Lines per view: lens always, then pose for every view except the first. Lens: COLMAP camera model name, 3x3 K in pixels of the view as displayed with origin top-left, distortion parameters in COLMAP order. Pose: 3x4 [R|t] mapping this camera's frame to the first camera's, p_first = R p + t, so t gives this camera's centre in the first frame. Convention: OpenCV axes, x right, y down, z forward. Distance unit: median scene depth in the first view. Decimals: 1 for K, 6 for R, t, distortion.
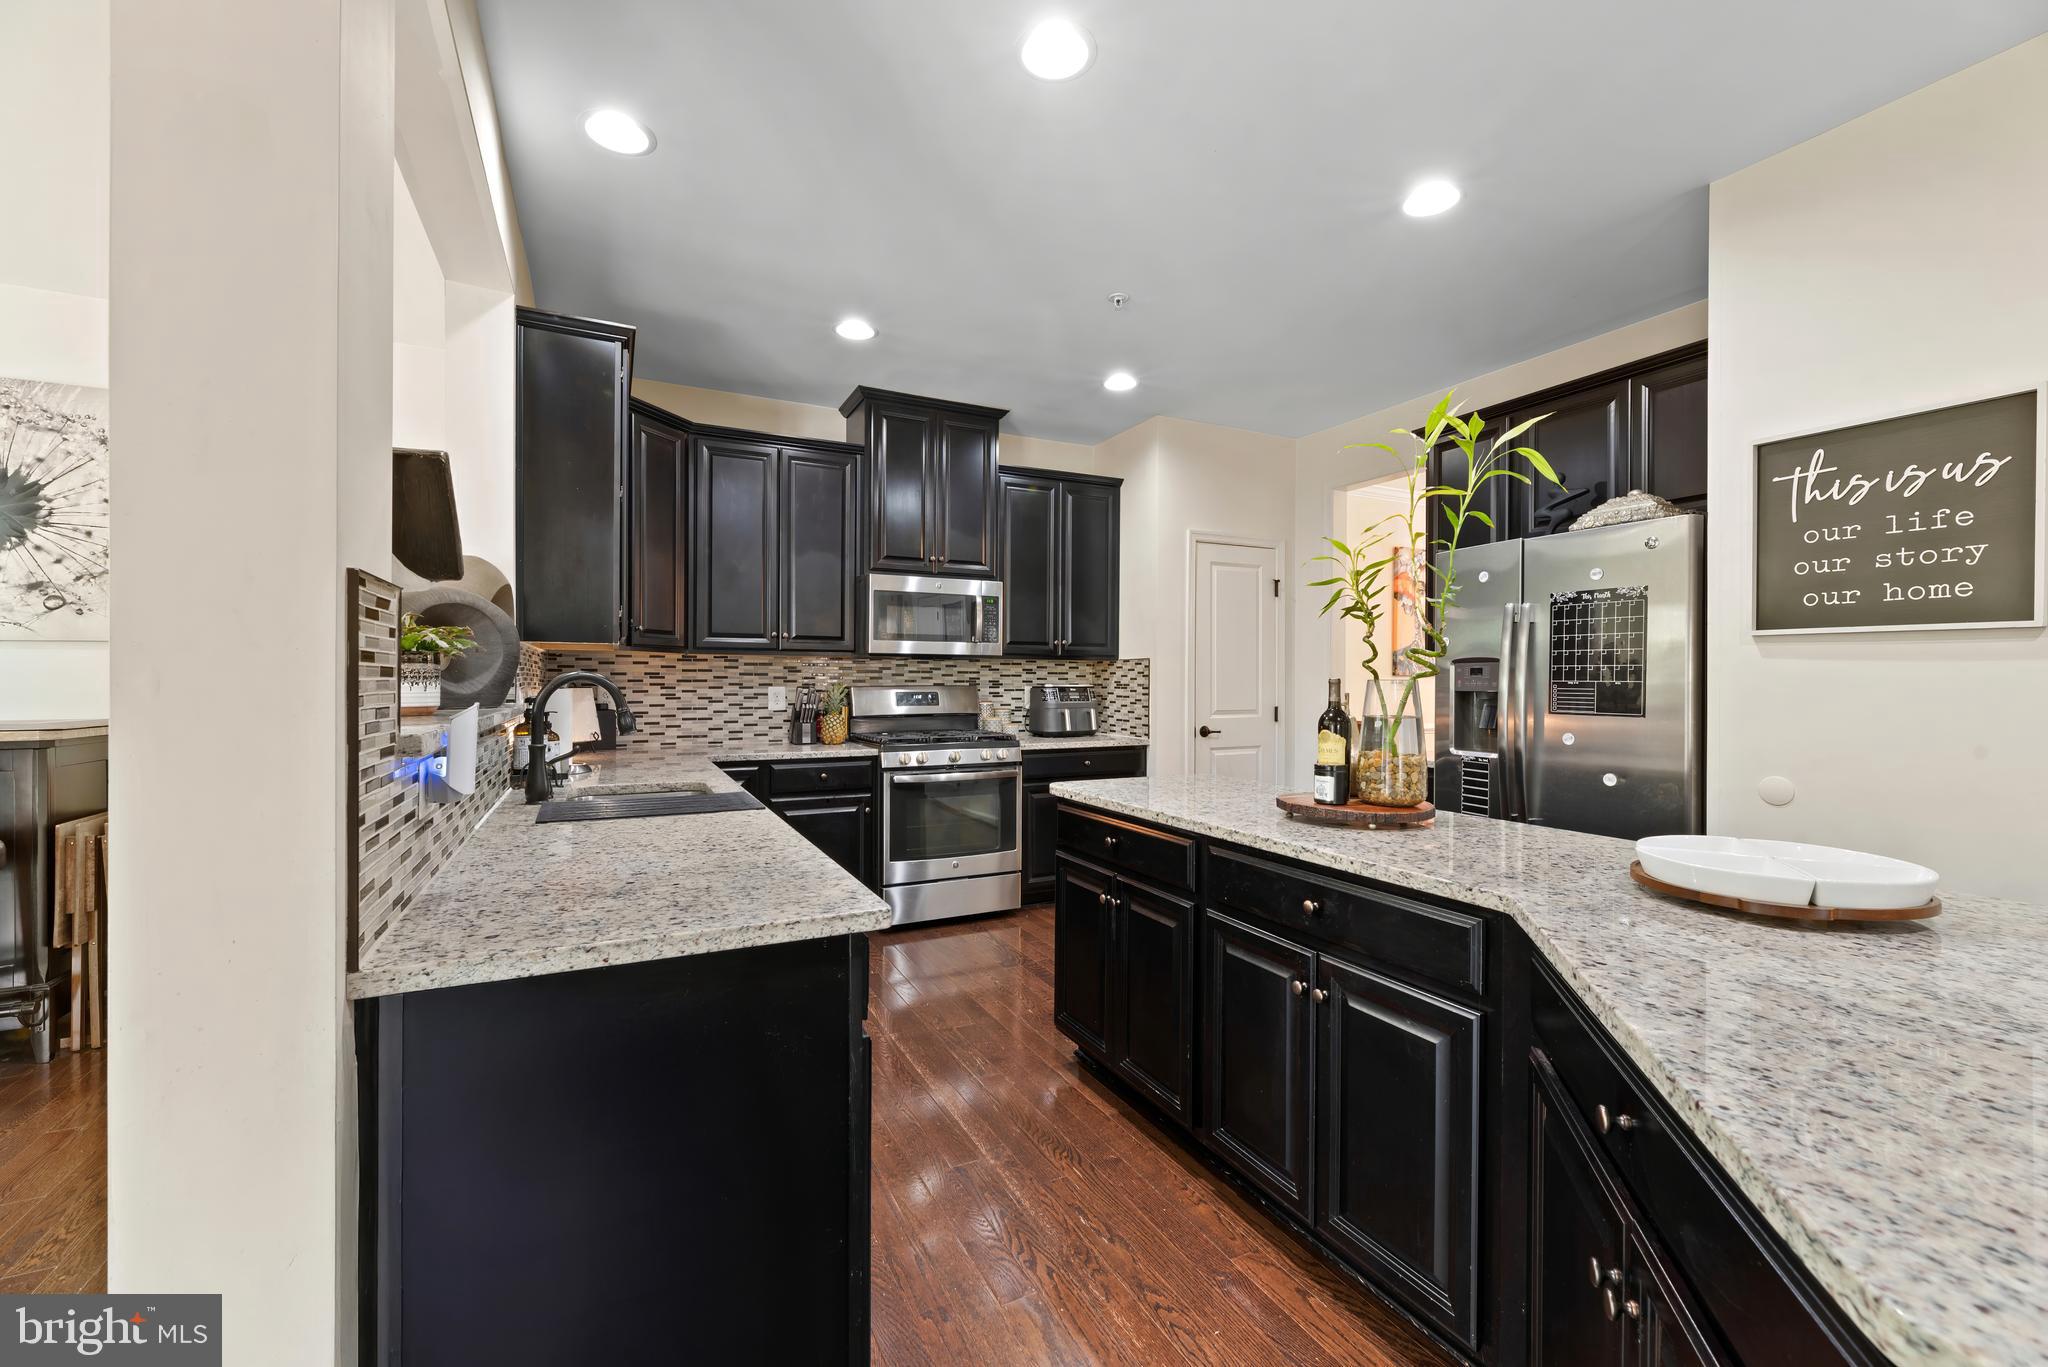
lens RADIAL K [[822.9, 0, 1017.7], [0, 822.9, 679.7], [0, 0, 1]] dist [-0.000523, 0.000685]
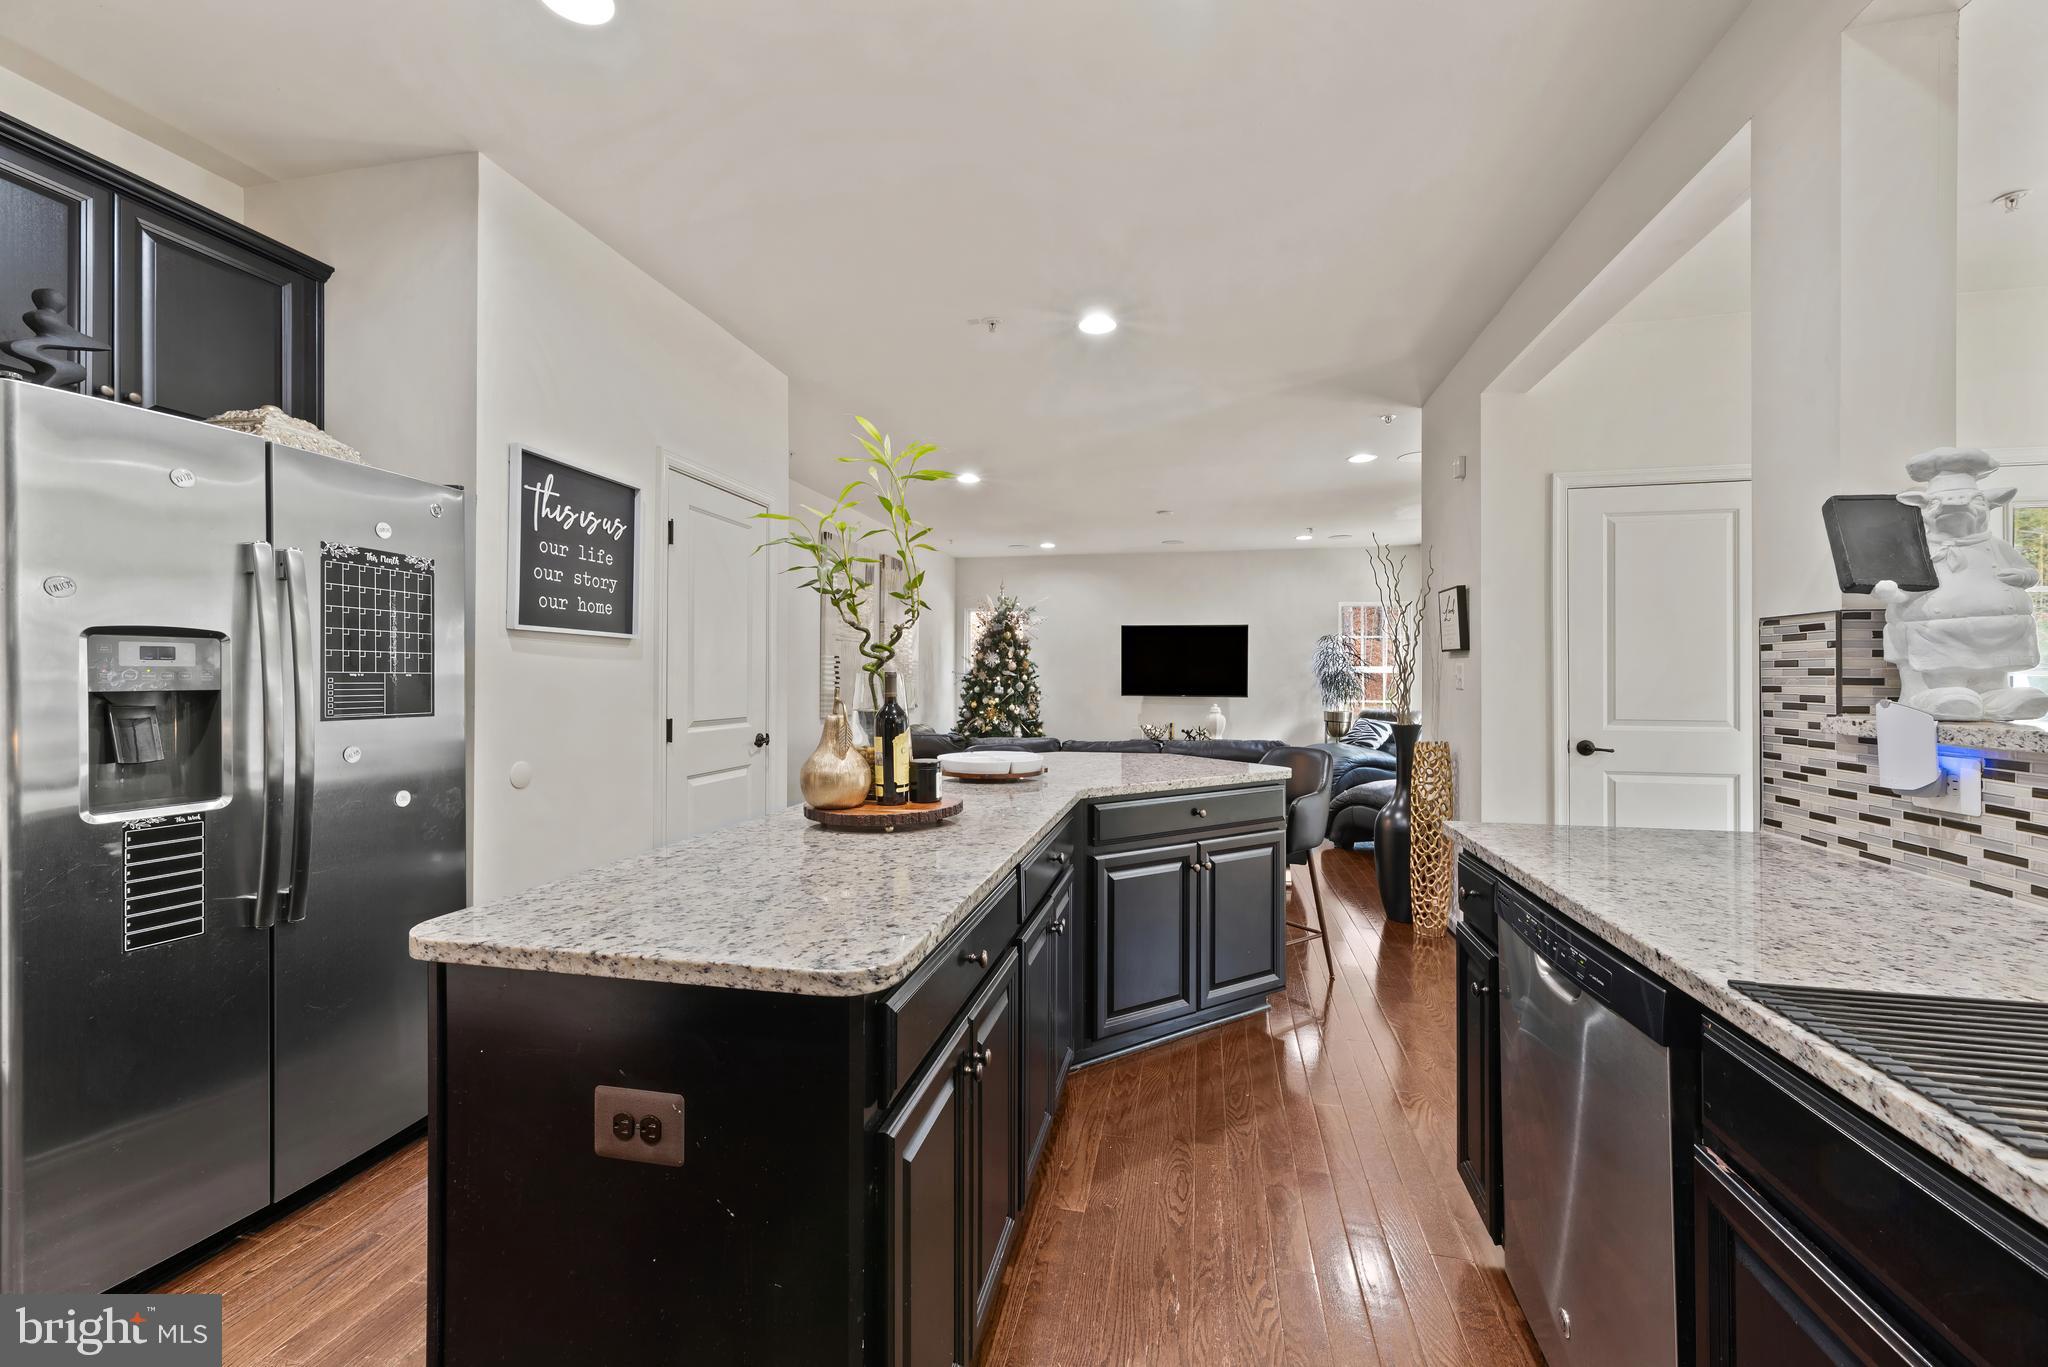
lens RADIAL K [[822.9, 0, 1021.0], [0, 822.9, 678.3], [0, 0, 1]] dist [-0.000523, 0.000685]
pose [[-0.781021, -0.006177, 0.624475, -0.229414], [-0.005043, 0.999981, 0.003584, 0.001375], [-0.624485, -0.000350, -0.781037, 1.255188]]
